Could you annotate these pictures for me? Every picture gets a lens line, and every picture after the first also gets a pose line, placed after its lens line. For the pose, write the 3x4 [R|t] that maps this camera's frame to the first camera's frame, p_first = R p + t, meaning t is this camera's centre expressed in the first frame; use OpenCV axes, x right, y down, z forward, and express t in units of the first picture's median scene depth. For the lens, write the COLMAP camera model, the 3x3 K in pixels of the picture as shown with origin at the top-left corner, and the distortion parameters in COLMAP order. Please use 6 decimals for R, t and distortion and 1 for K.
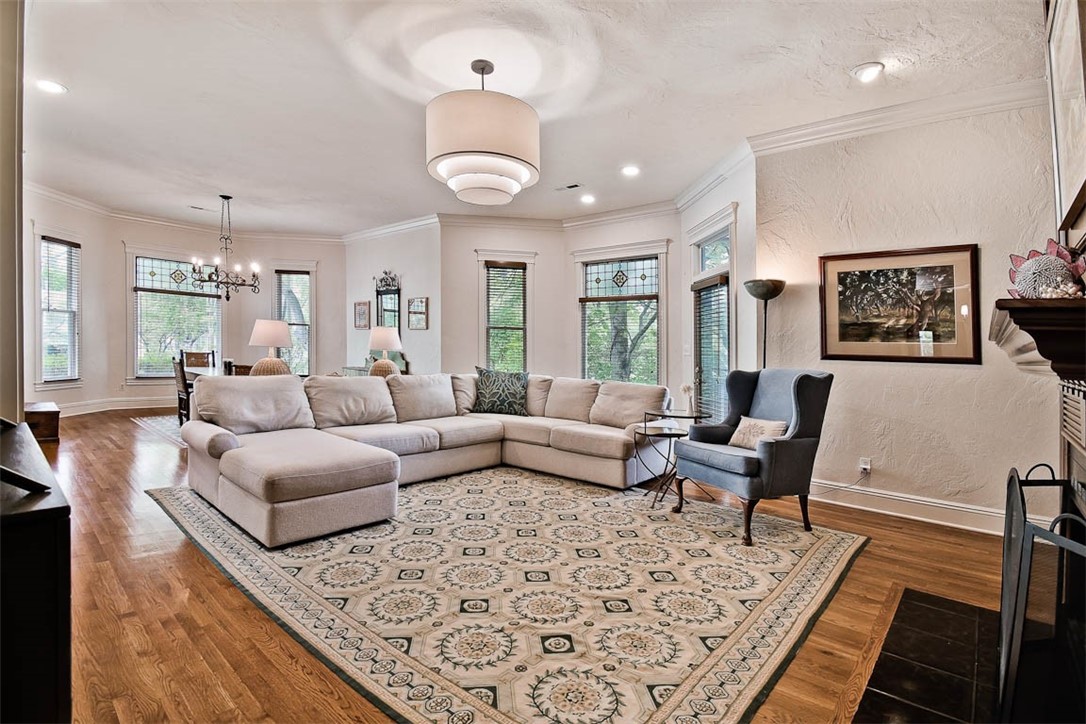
lens RADIAL K [[500.3, 0, 543.6], [0, 500.3, 366.8], [0, 0, 1]] dist [-0.047967, -0.003192]
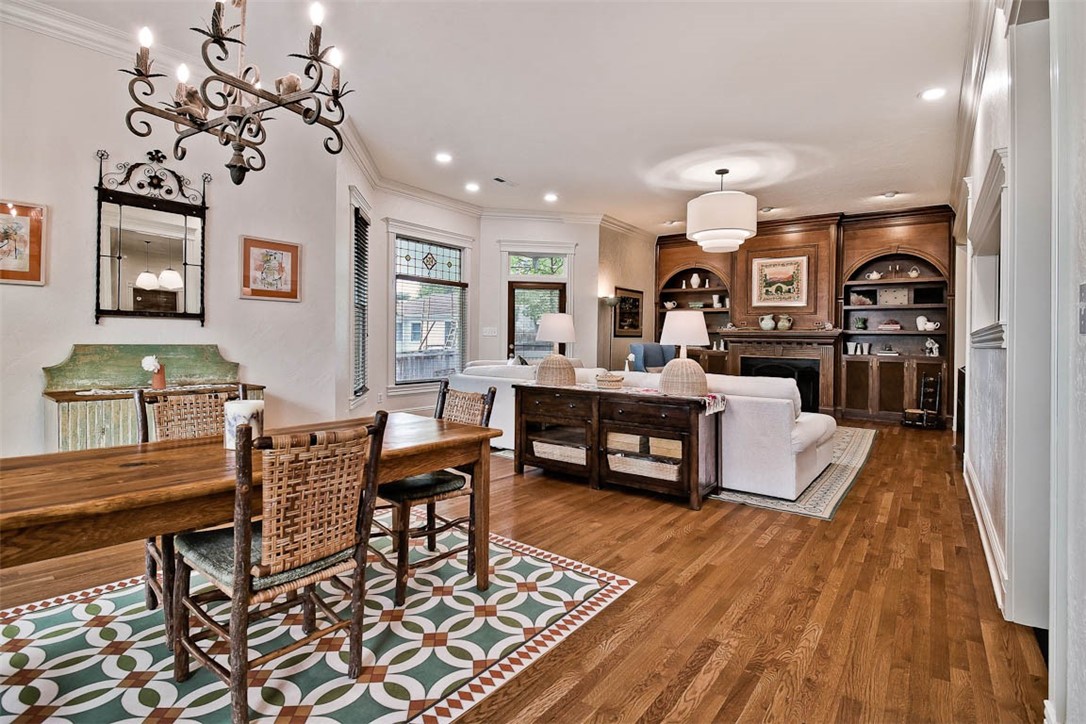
lens RADIAL K [[500.3, 0, 542.6], [0, 500.3, 364.9], [0, 0, 1]] dist [-0.047967, -0.003192]
pose [[-0.056880, -0.091883, 0.994144, -0.867508], [0.011998, 0.995621, 0.092706, -0.056705], [-0.998309, 0.017201, -0.055528, 0.815985]]
